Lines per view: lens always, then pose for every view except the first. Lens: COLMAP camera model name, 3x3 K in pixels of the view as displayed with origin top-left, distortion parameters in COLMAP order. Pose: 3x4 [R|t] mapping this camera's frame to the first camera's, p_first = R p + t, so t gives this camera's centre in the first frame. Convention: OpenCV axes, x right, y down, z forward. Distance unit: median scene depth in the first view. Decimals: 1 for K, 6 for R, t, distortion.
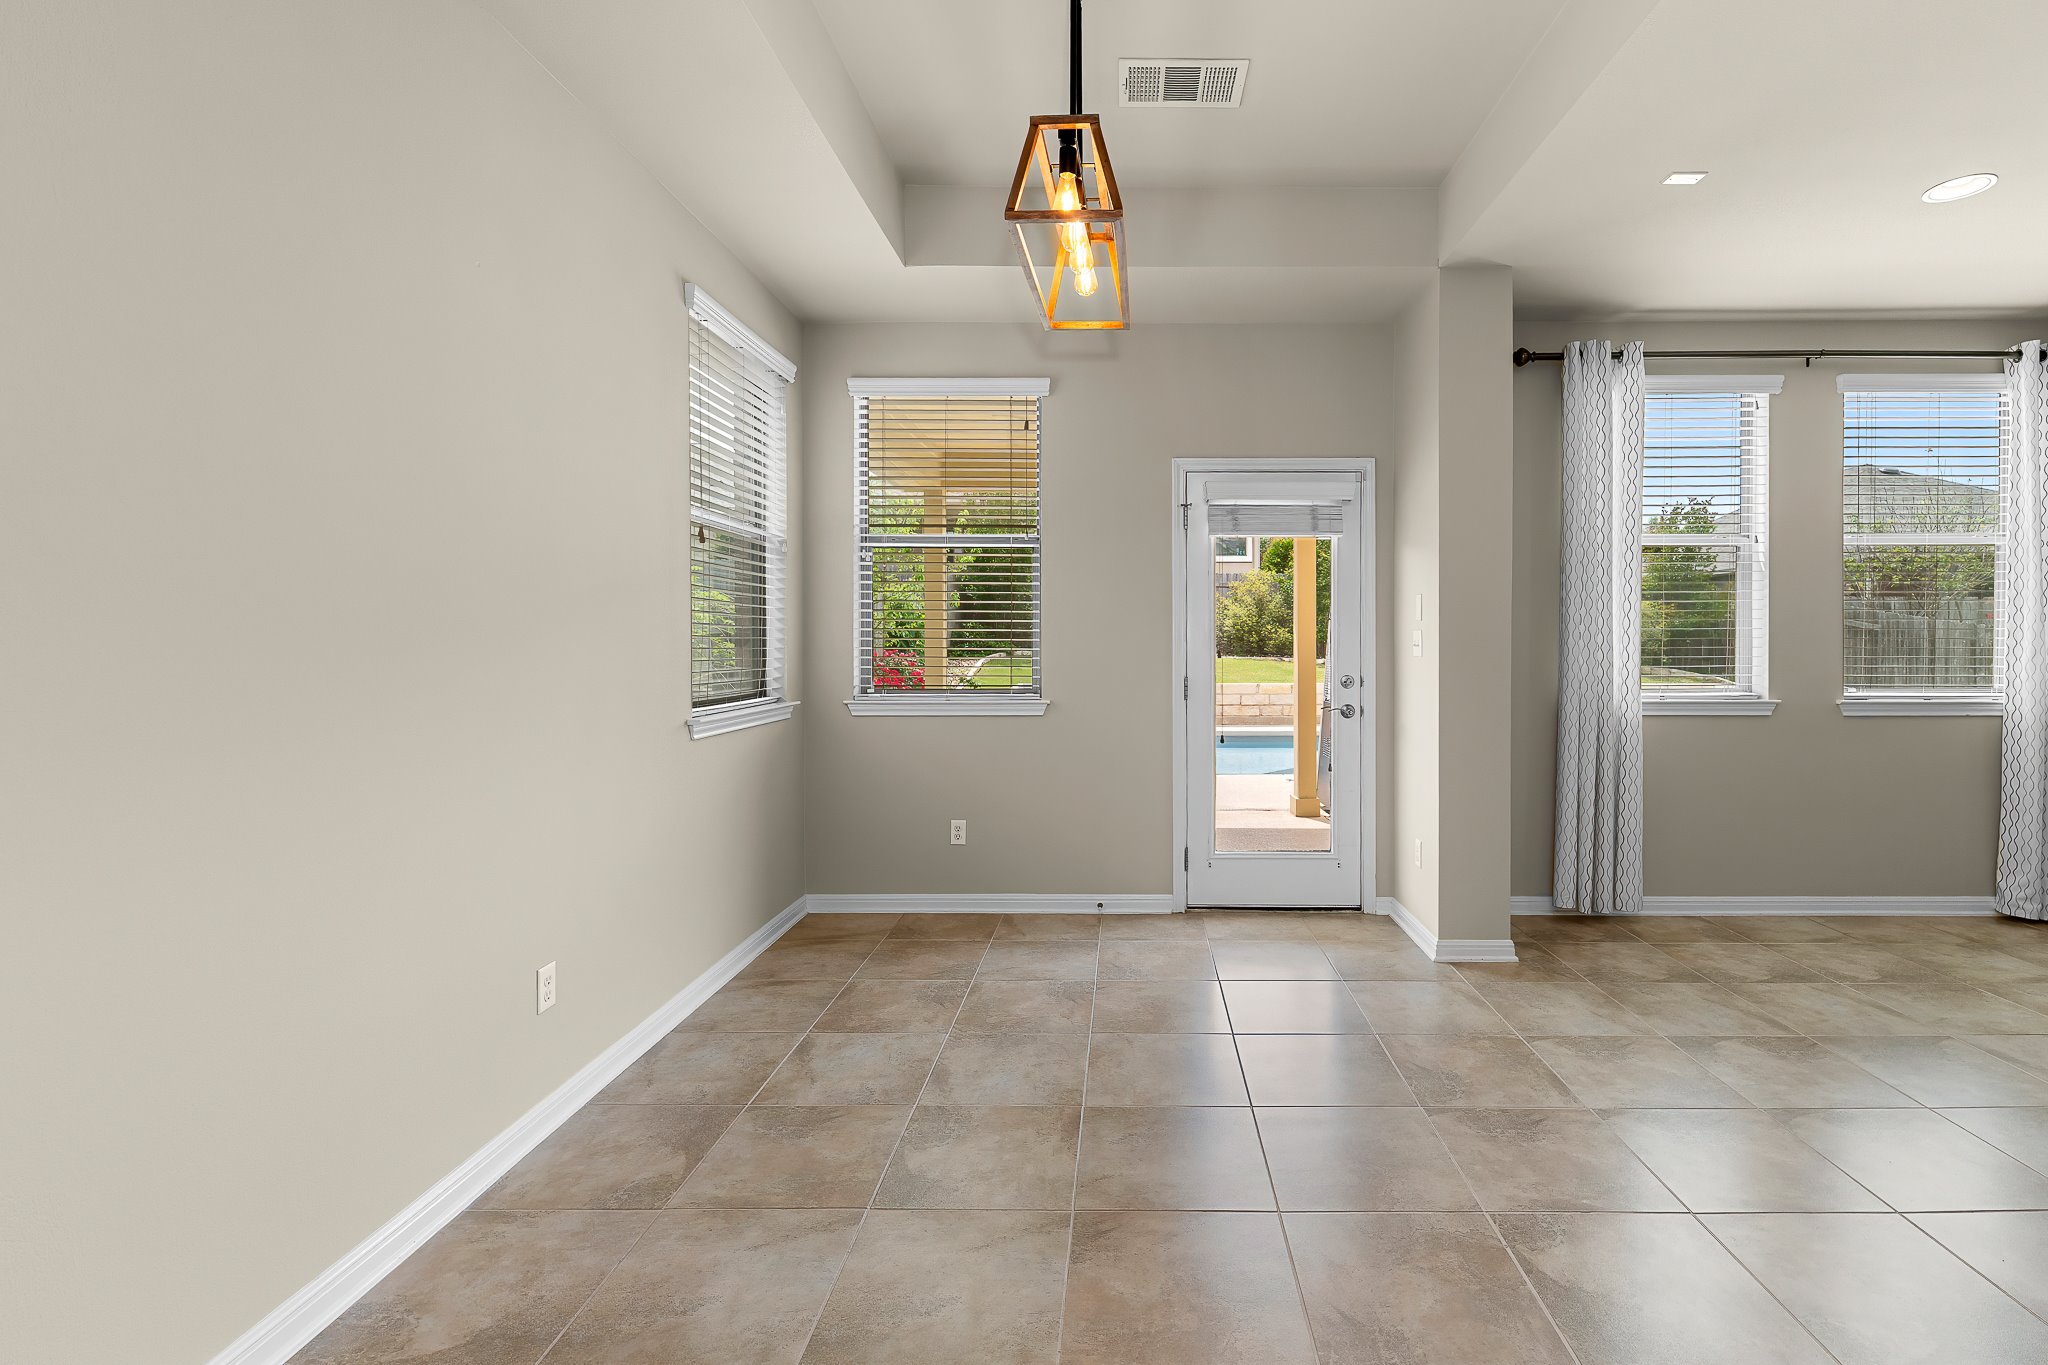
lens RADIAL K [[919.2, 0, 1132.9], [0, 919.2, 650.3], [0, 0, 1]] dist [0.012584, -0.000200]
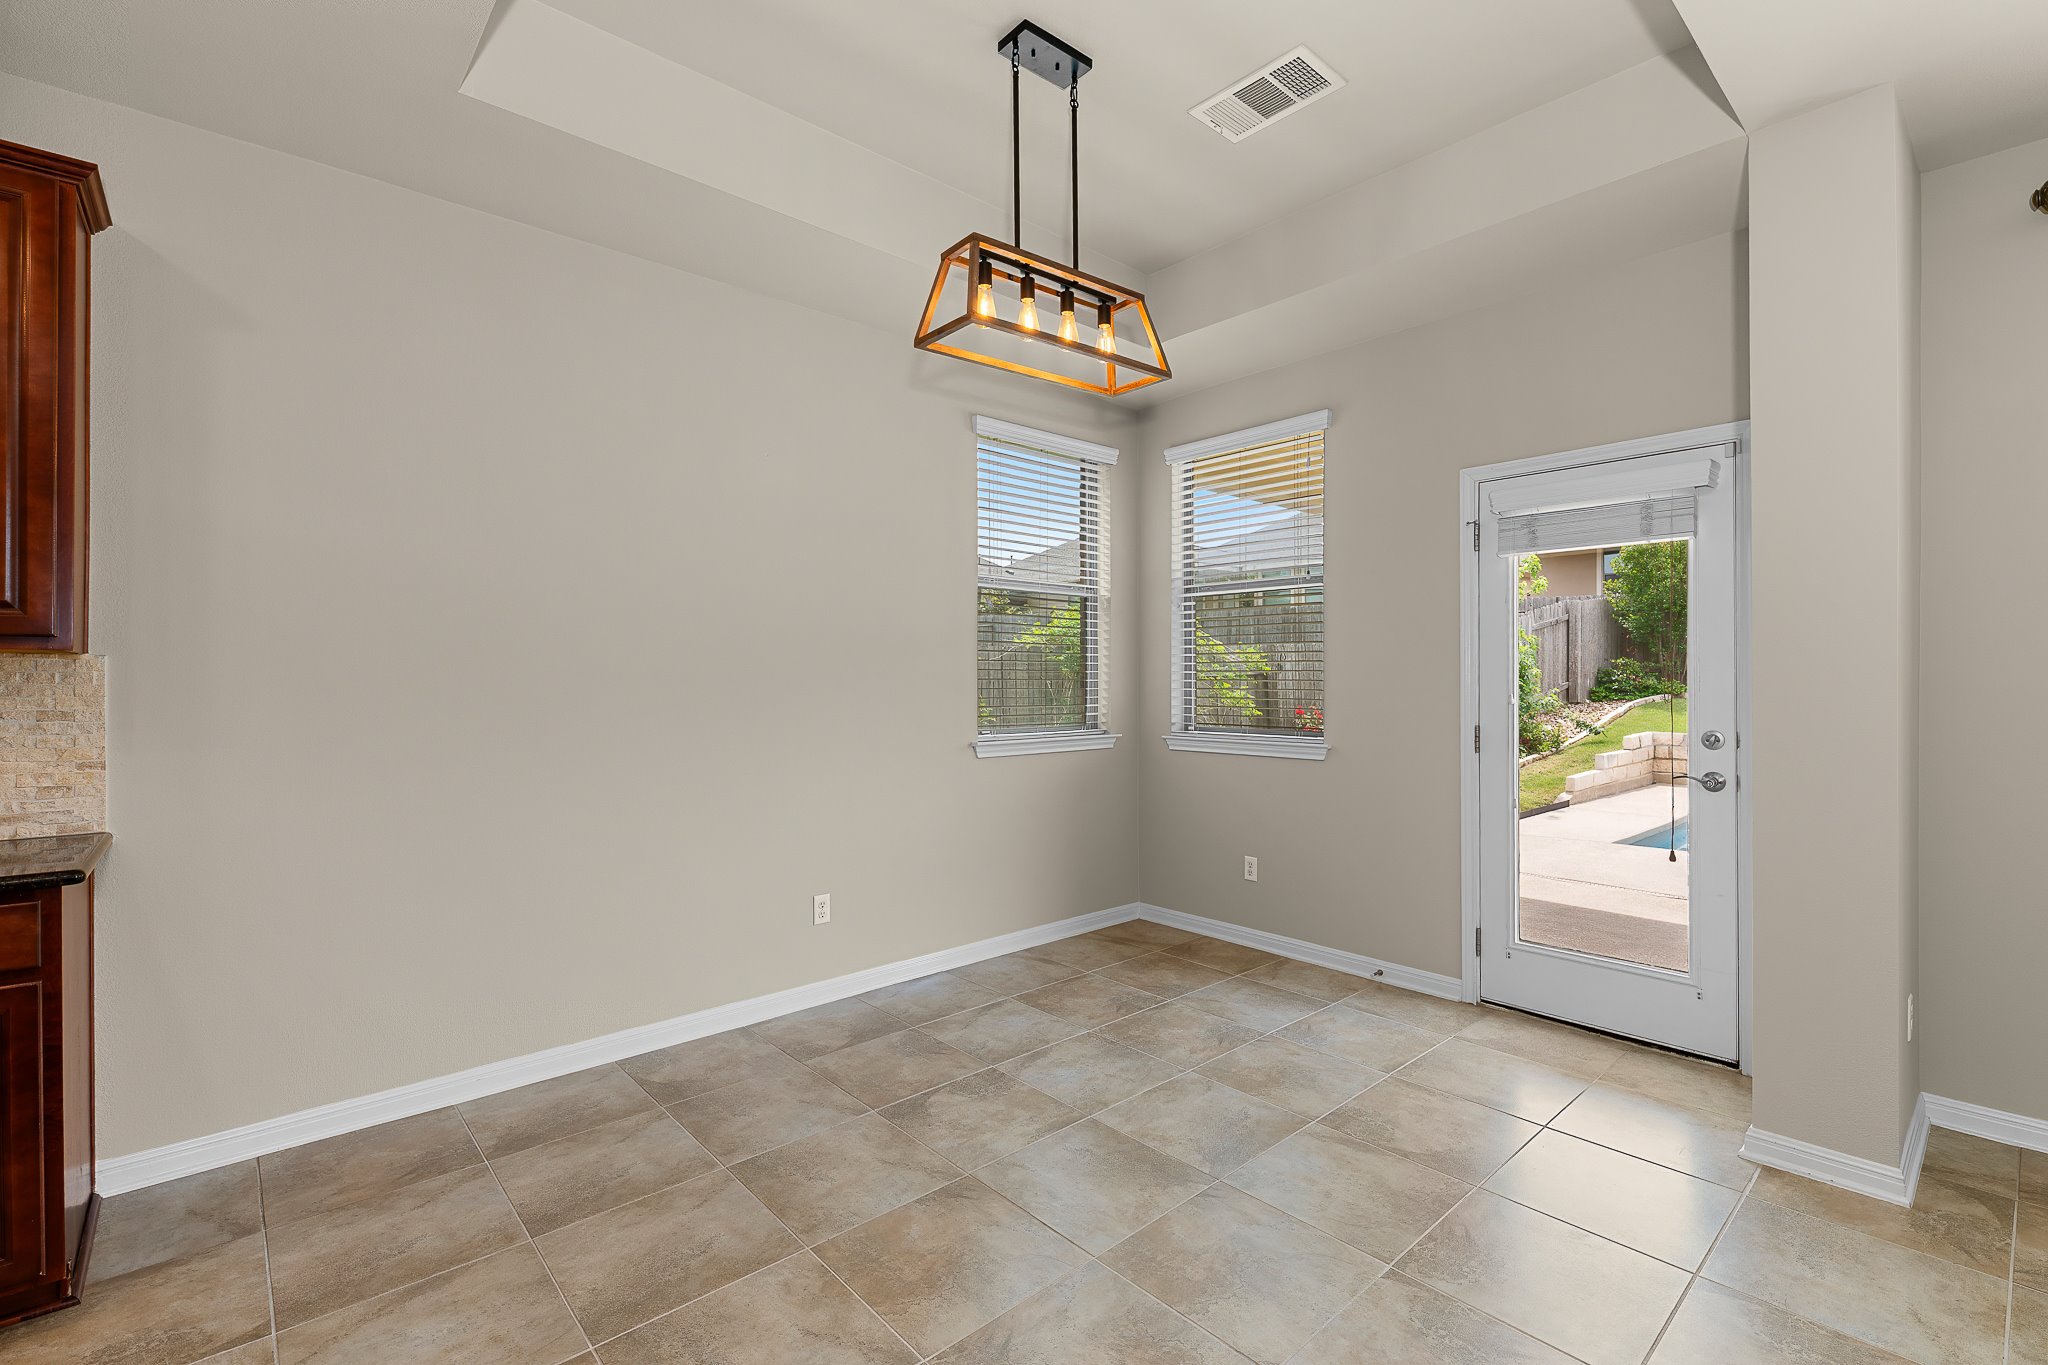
lens RADIAL K [[910.5, 0, 1036.5], [0, 910.5, 675.9], [0, 0, 1]] dist [0.010971, -0.009642]
pose [[0.670348, -0.004708, -0.742032, 0.412472], [-0.006333, 0.999907, -0.012065, -0.003647], [0.742020, 0.012787, 0.670256, 0.138607]]
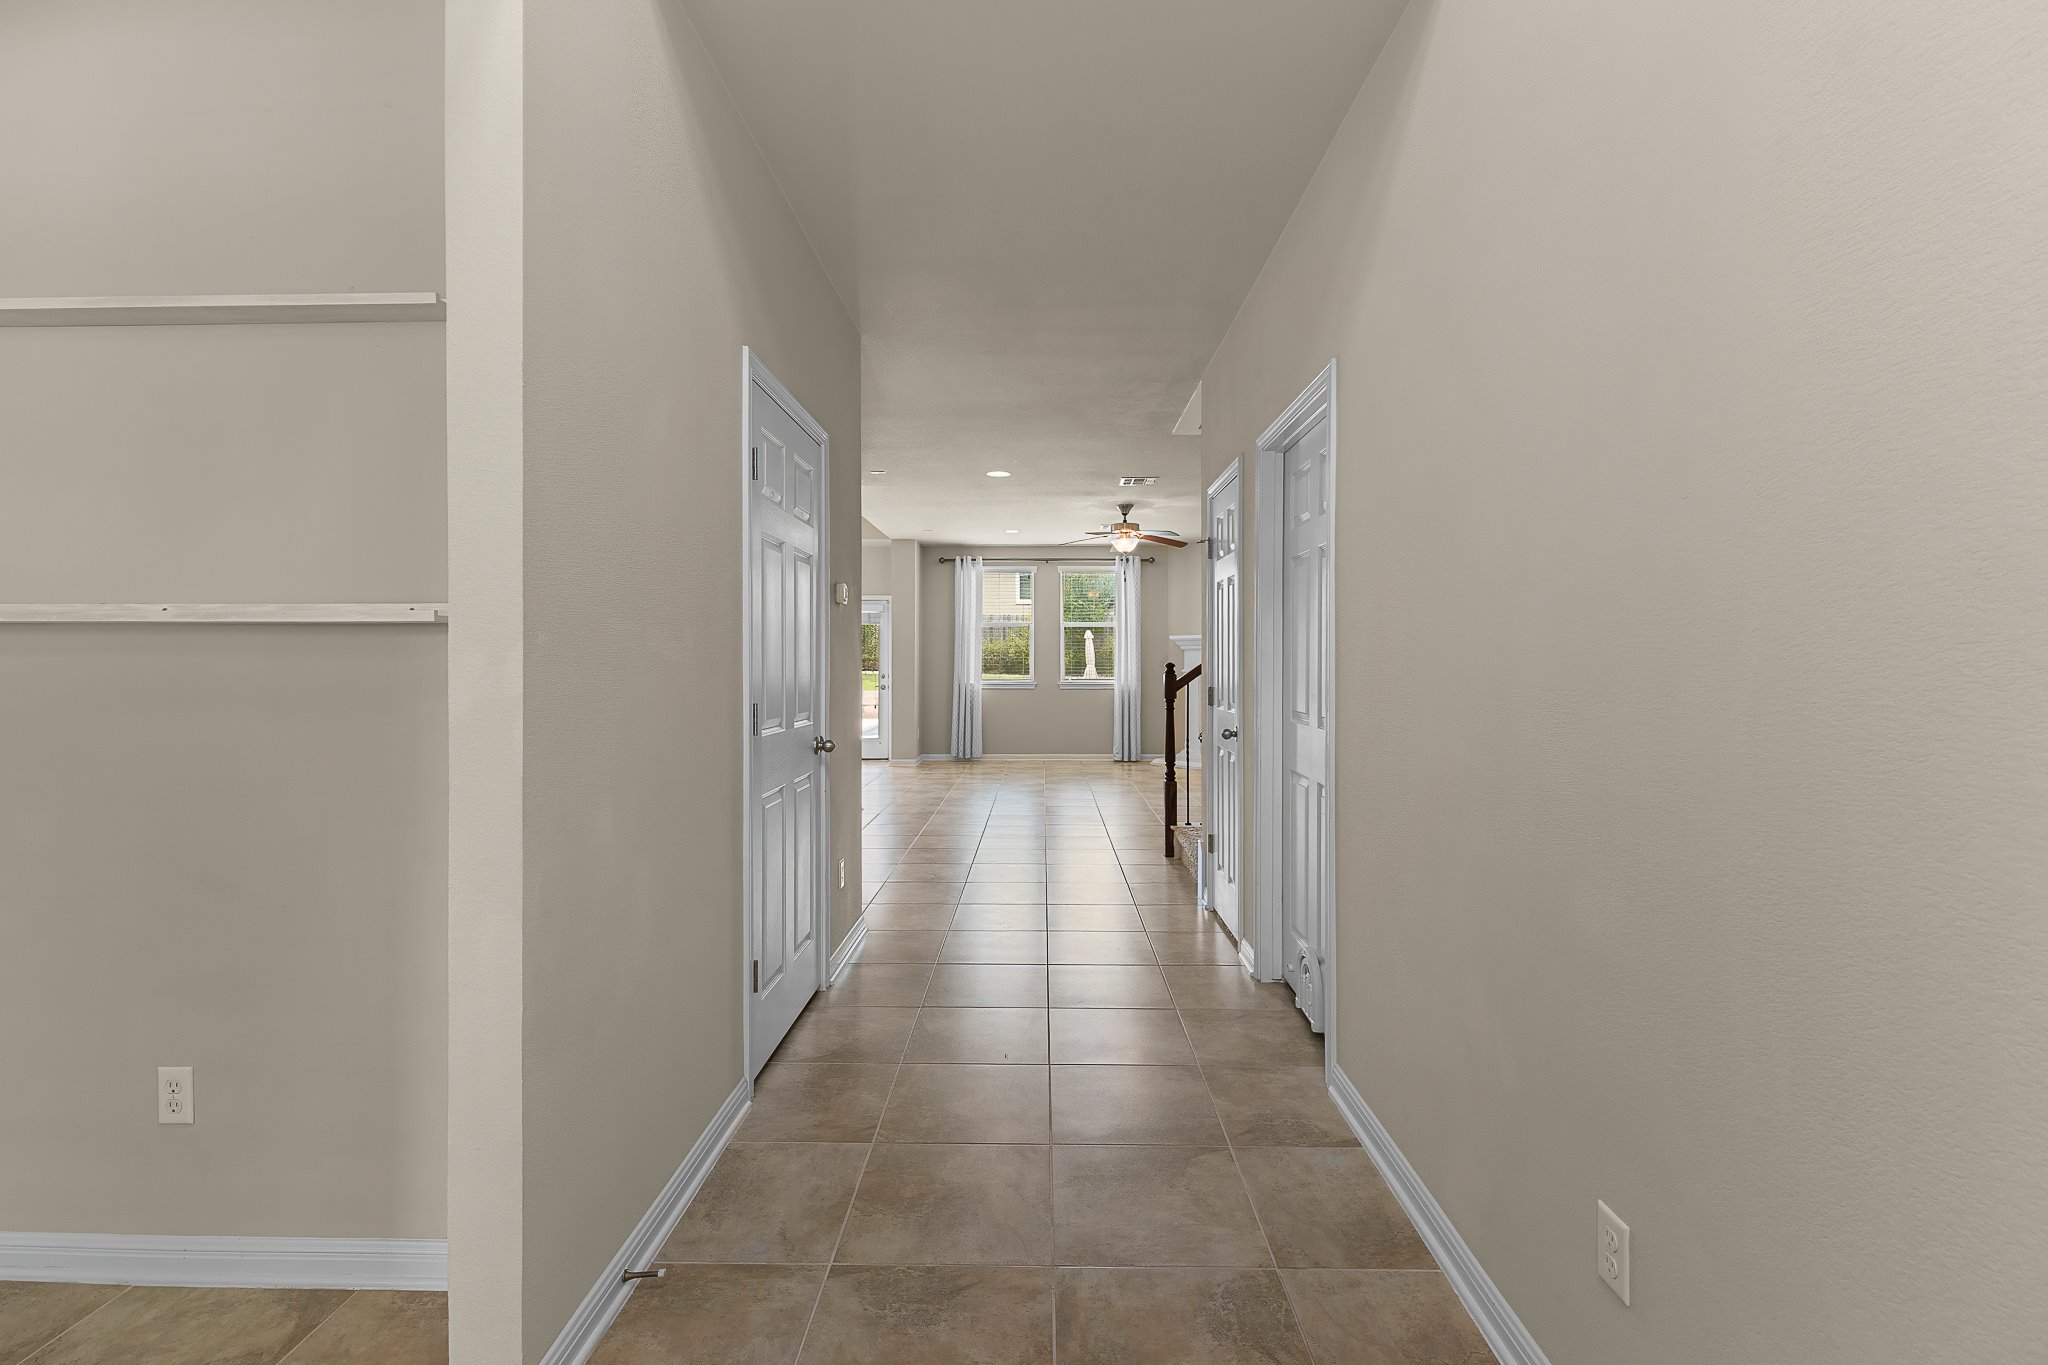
lens RADIAL K [[878.5, 0, 1026.7], [0, 878.5, 665.9], [0, 0, 1]] dist [0.024586, -0.013258]
pose [[0.999886, 0.001582, -0.014992, 0.710055], [-0.001723, 0.999954, -0.009444, 0.026788], [0.014976, 0.009468, 0.999843, -1.629206]]
